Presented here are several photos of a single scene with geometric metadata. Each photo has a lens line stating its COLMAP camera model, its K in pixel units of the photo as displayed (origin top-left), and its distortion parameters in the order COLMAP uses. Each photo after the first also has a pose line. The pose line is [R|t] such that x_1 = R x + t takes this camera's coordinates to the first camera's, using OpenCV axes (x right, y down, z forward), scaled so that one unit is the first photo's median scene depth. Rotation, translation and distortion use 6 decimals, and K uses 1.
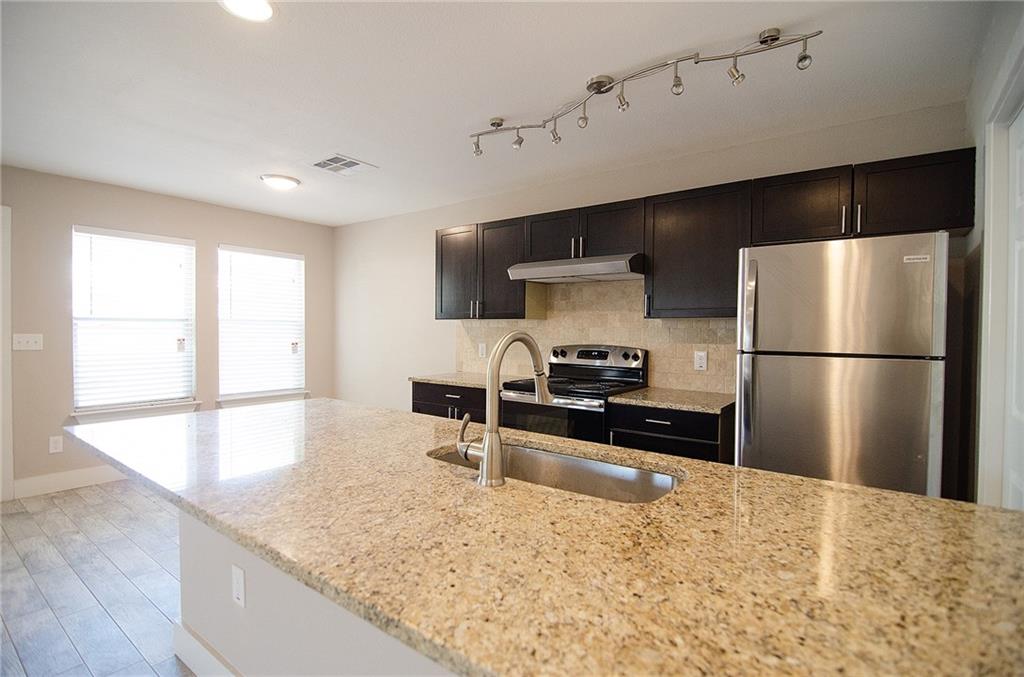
lens RADIAL K [[493.7, 0, 504.2], [0, 493.7, 337.1], [0, 0, 1]] dist [-0.001185, -0.010727]
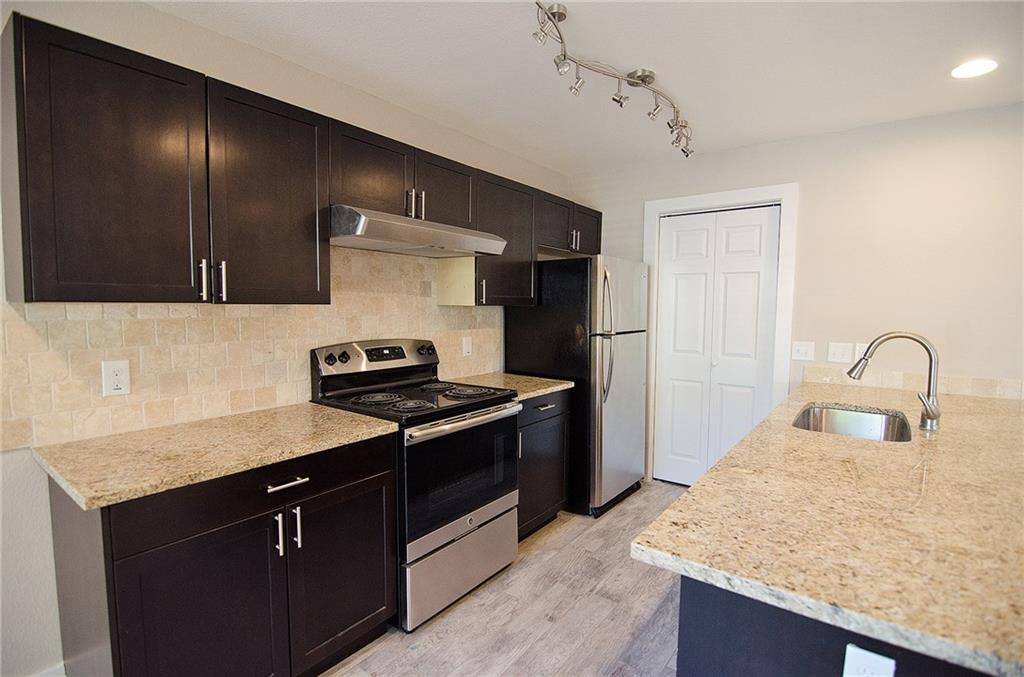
lens RADIAL K [[493.7, 0, 512.8], [0, 493.7, 334.8], [0, 0, 1]] dist [-0.001185, -0.010727]
pose [[-0.014055, -0.069169, 0.997506, -0.586081], [0.008970, 0.997556, 0.069298, -0.043608], [-0.999861, 0.009922, -0.013401, 0.895032]]
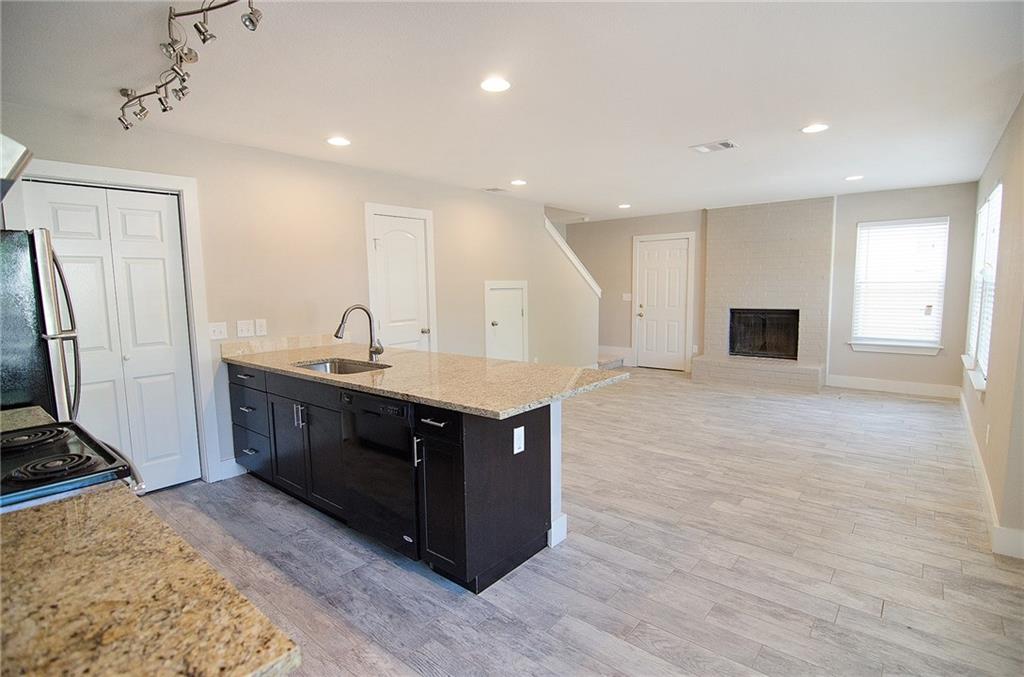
lens RADIAL K [[493.7, 0, 513.6], [0, 493.7, 348.8], [0, 0, 1]] dist [-0.001185, -0.010727]
pose [[-0.999367, 0.003835, 0.035367, -0.337718], [0.008921, 0.989421, 0.144799, -0.054059], [-0.034437, 0.145023, -0.988829, 1.373423]]
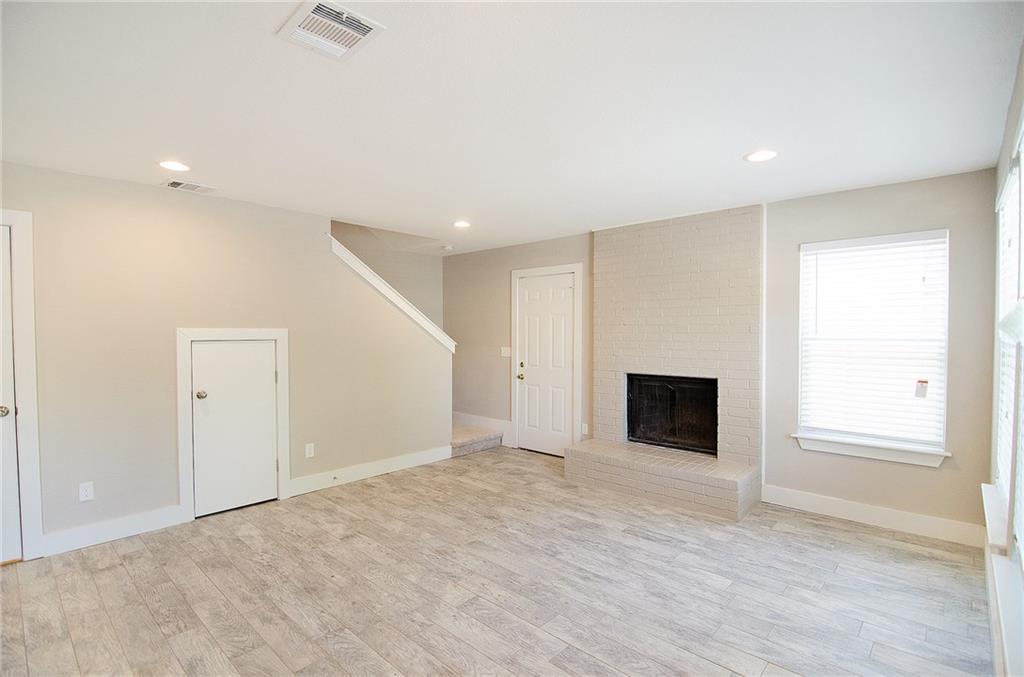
lens RADIAL K [[493.7, 0, 506.1], [0, 493.7, 340.4], [0, 0, 1]] dist [-0.001185, -0.010727]
pose [[-0.995417, -0.007451, 0.095340, -1.013785], [-0.003746, 0.999233, 0.038978, -0.058819], [-0.095557, 0.038442, -0.994681, 0.640809]]
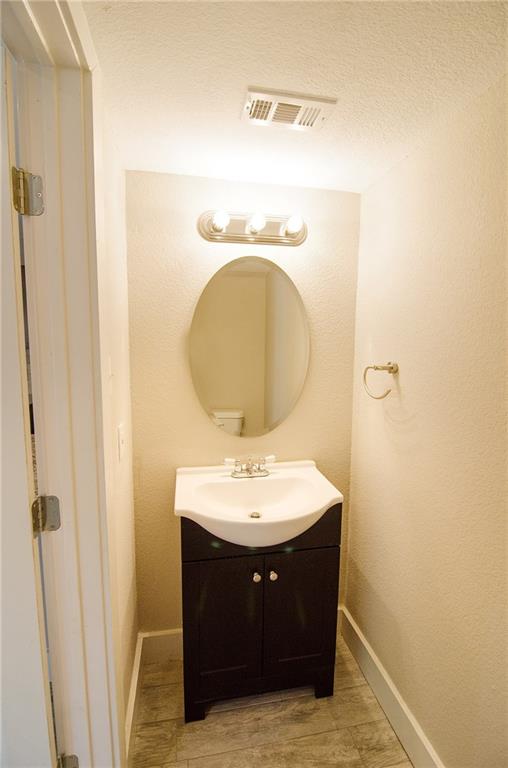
lens RADIAL K [[370.2, 0, 256.2], [0, 370.2, 388.5], [0, 0, 1]] dist [-0.001185, -0.010727]
pose [[0.667468, -0.095587, 0.738478, 0.527992], [0.007612, 0.992551, 0.121593, -0.091766], [-0.744600, -0.075538, 0.663223, -0.647622]]
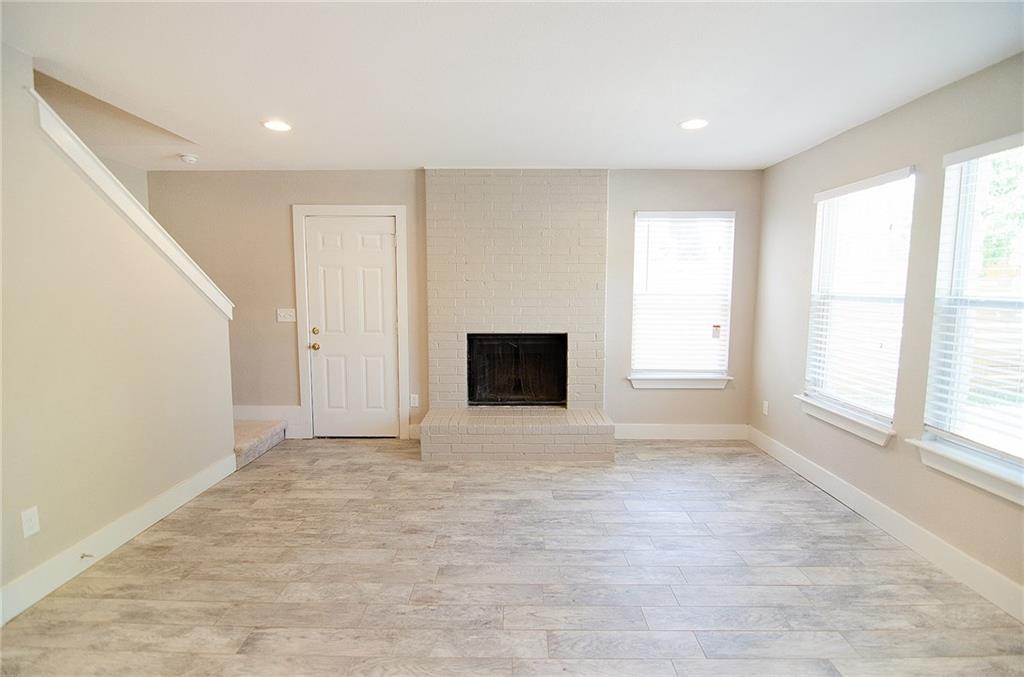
lens RADIAL K [[493.7, 0, 510.9], [0, 493.7, 340.8], [0, 0, 1]] dist [-0.001185, -0.010727]
pose [[-0.794763, 0.055778, -0.604351, -0.493861], [-0.018777, 0.993031, 0.116345, -0.044620], [0.606629, 0.103815, -0.788177, 0.277892]]
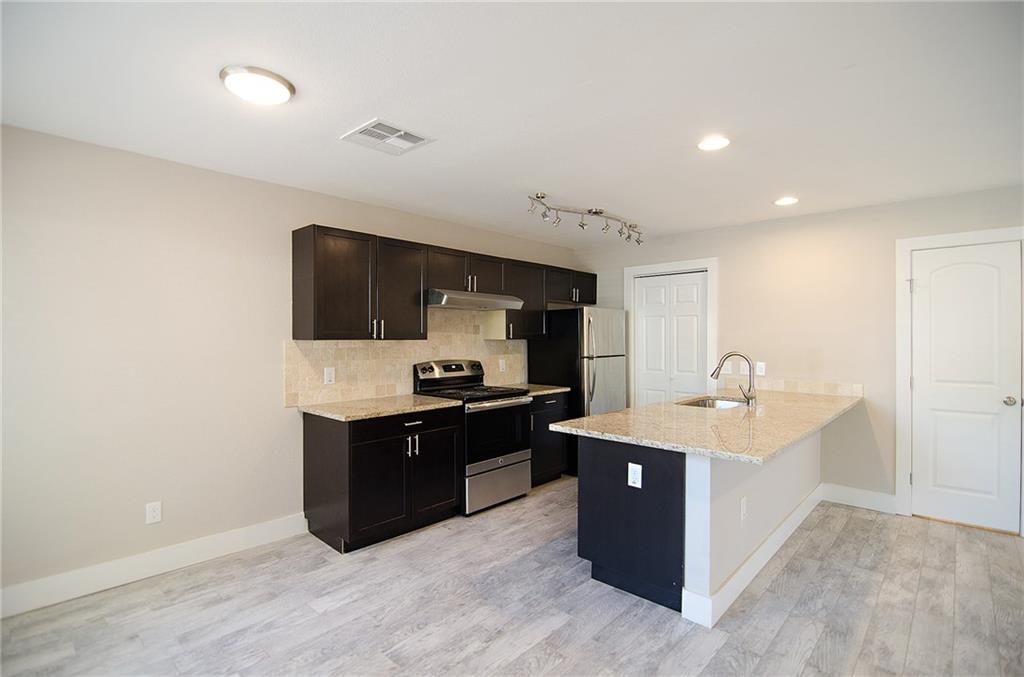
lens RADIAL K [[493.7, 0, 515.0], [0, 493.7, 333.8], [0, 0, 1]] dist [-0.001185, -0.010727]
pose [[0.080186, -0.001366, 0.996779, -1.130987], [0.018810, 0.999823, -0.000143, -0.050917], [-0.996602, 0.018761, 0.080198, 0.809223]]
